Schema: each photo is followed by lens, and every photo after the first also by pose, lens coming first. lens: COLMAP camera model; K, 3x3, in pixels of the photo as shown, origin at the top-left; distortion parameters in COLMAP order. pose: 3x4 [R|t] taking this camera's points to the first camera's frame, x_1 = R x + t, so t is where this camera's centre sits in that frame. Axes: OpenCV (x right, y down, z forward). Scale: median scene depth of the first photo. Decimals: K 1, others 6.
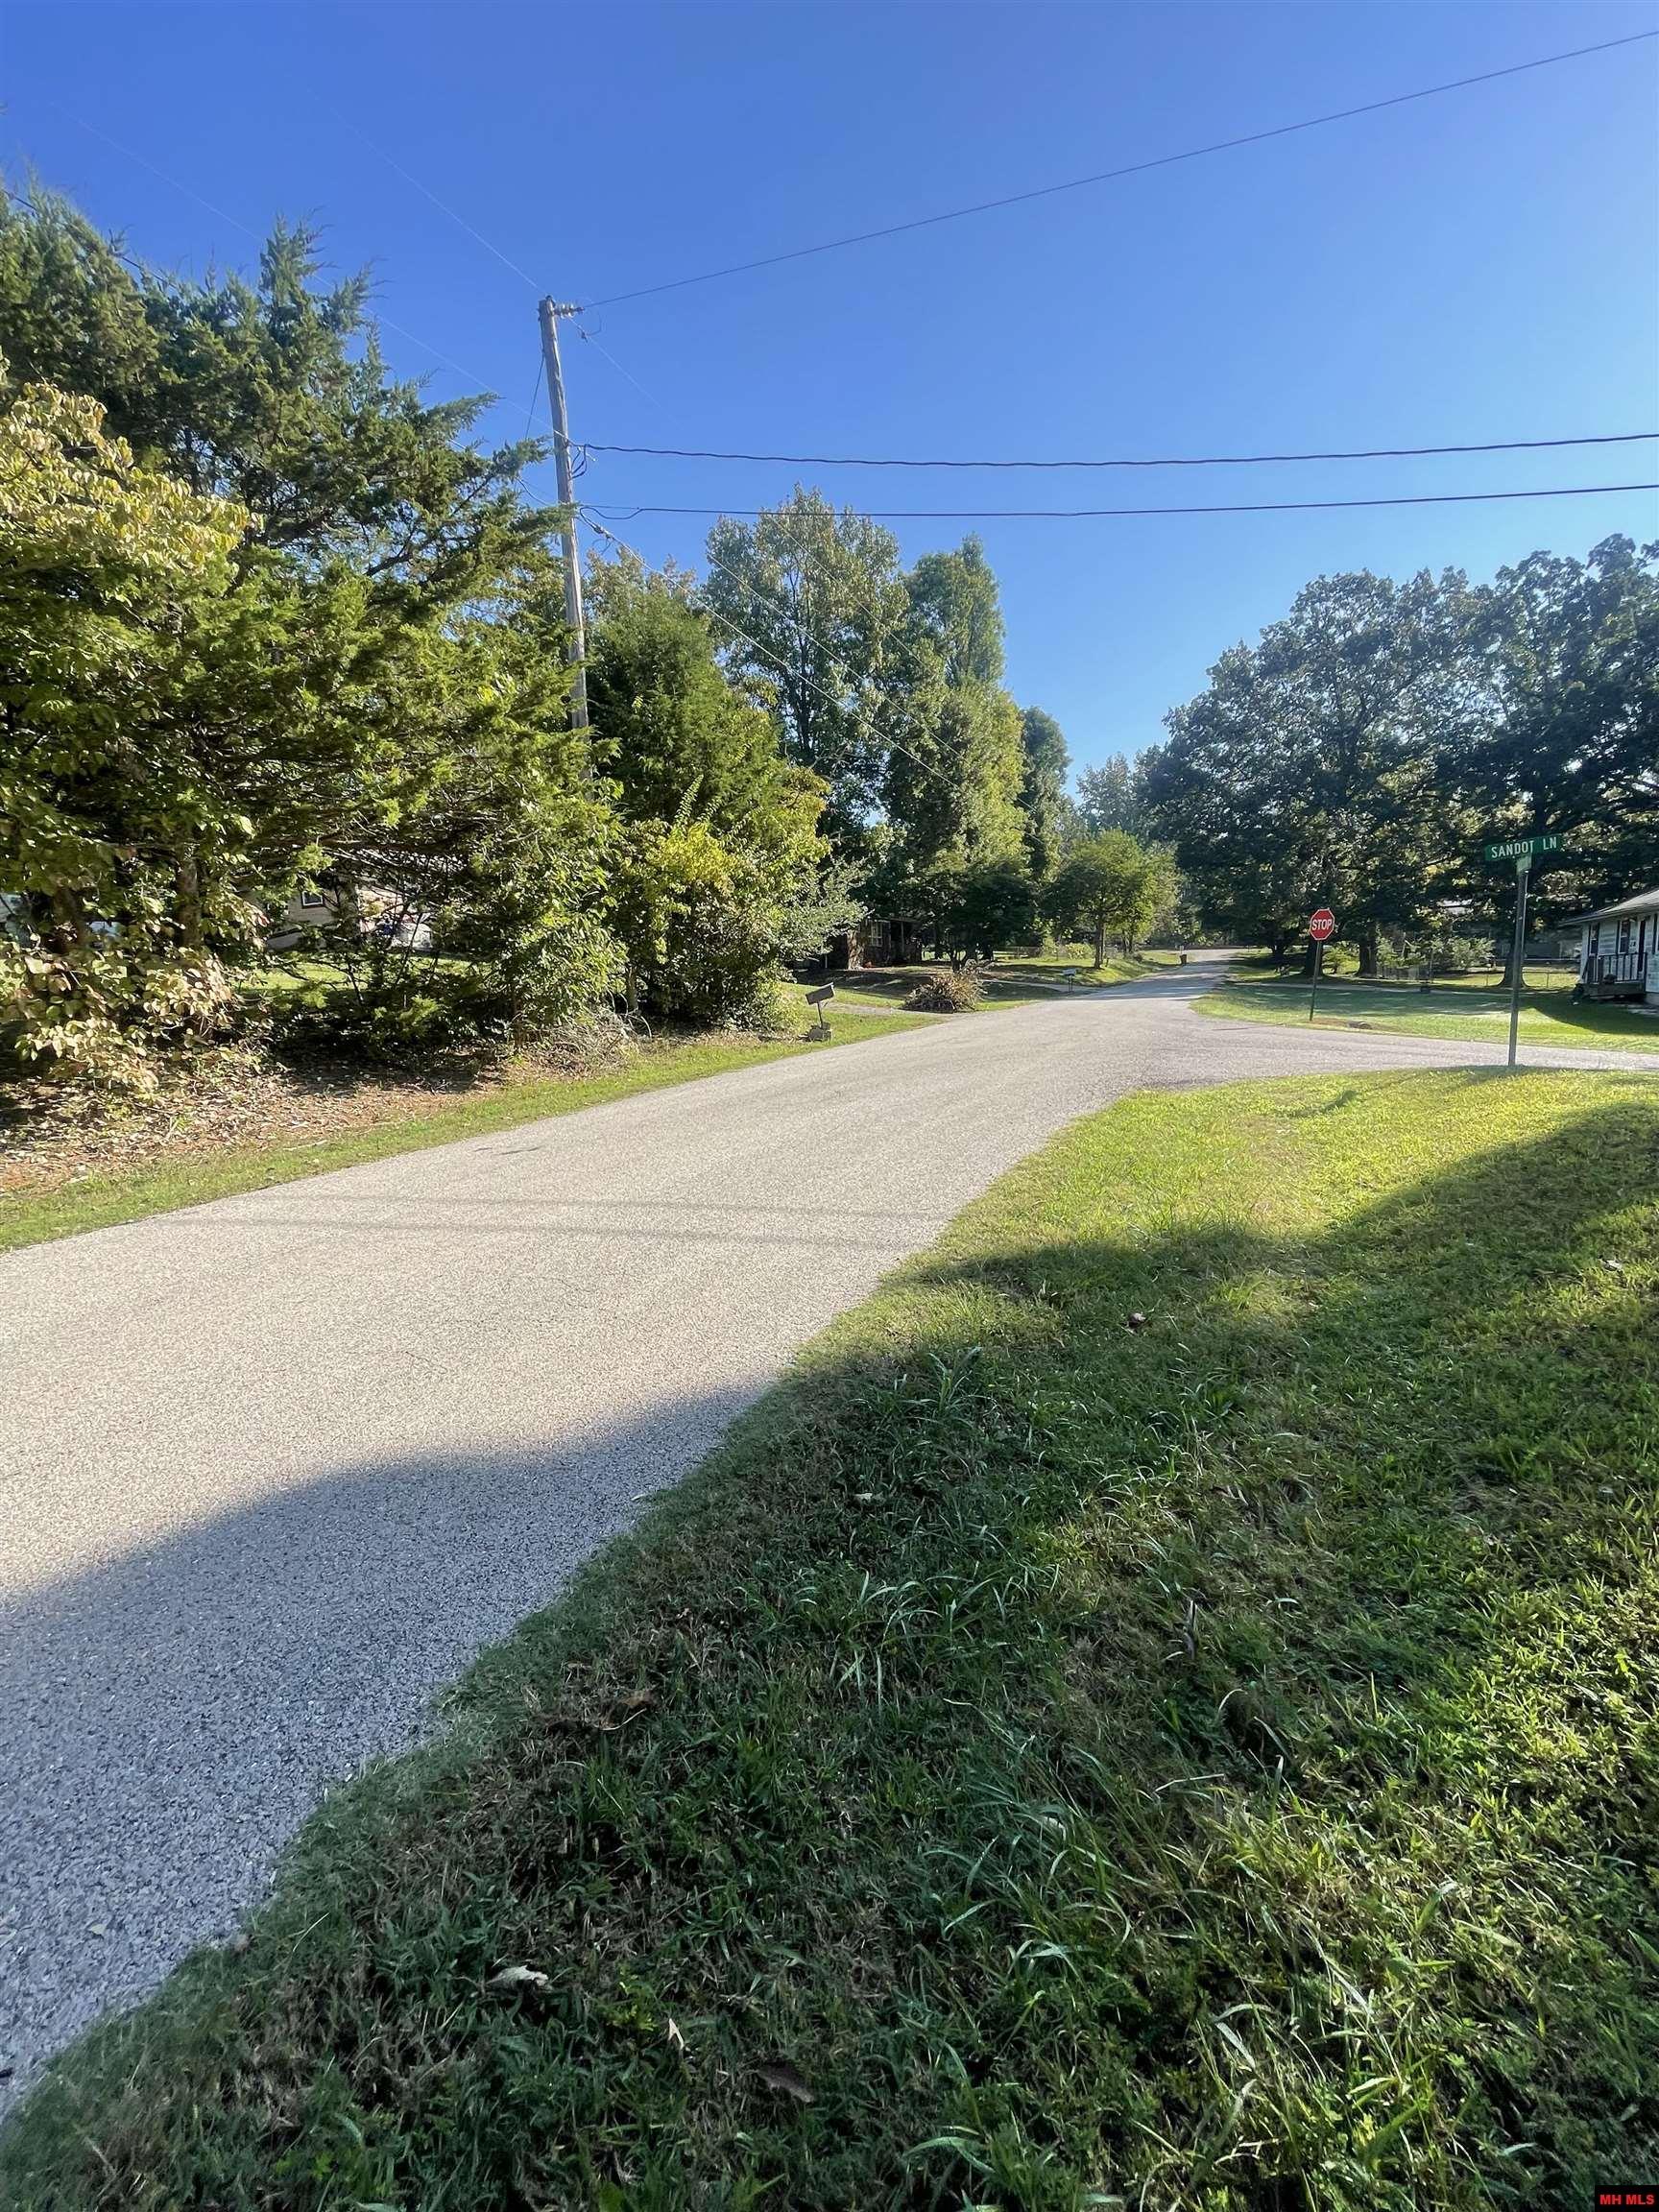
lens RADIAL K [[891.2, 0, 832.9], [0, 891.2, 1105.2], [0, 0, 1]] dist [-0.000202, 0.000110]
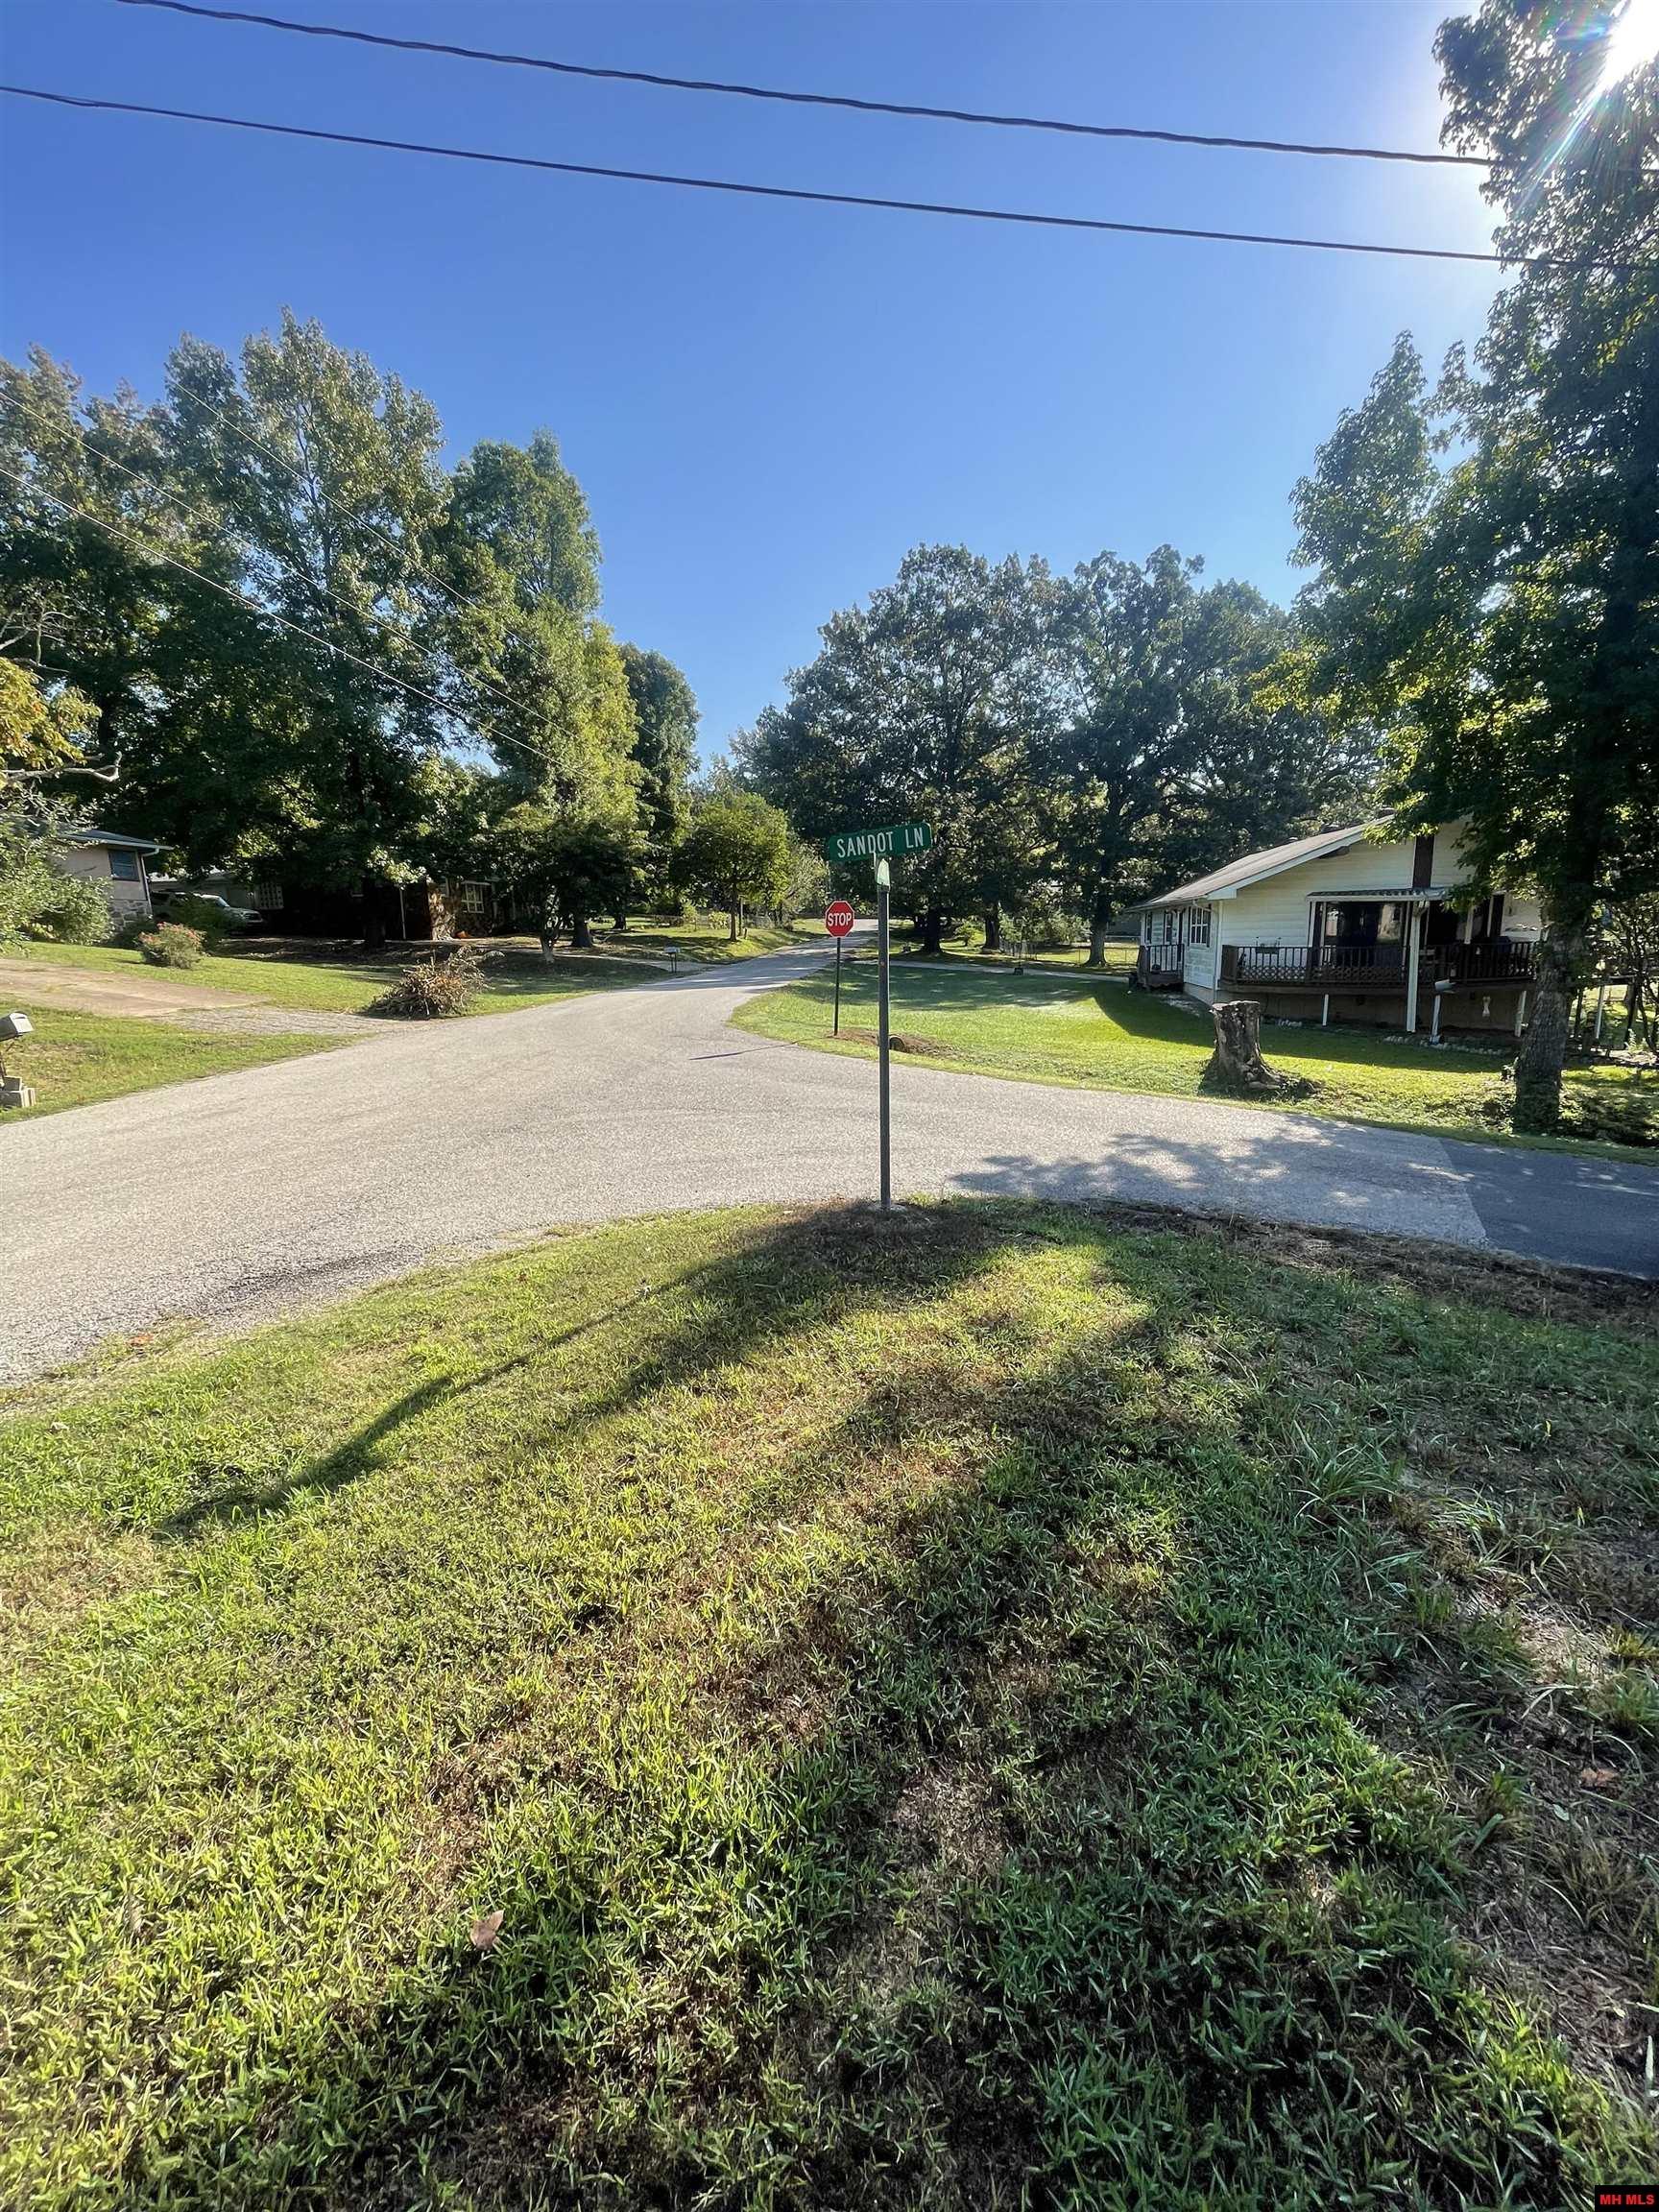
lens RADIAL K [[891.2, 0, 826.0], [0, 891.2, 1105.3], [0, 0, 1]] dist [-0.000202, 0.000110]
pose [[0.945053, -0.047238, 0.323486, 0.097496], [0.033504, 0.998290, 0.047897, -0.026432], [-0.325196, -0.034427, 0.945020, 0.082034]]
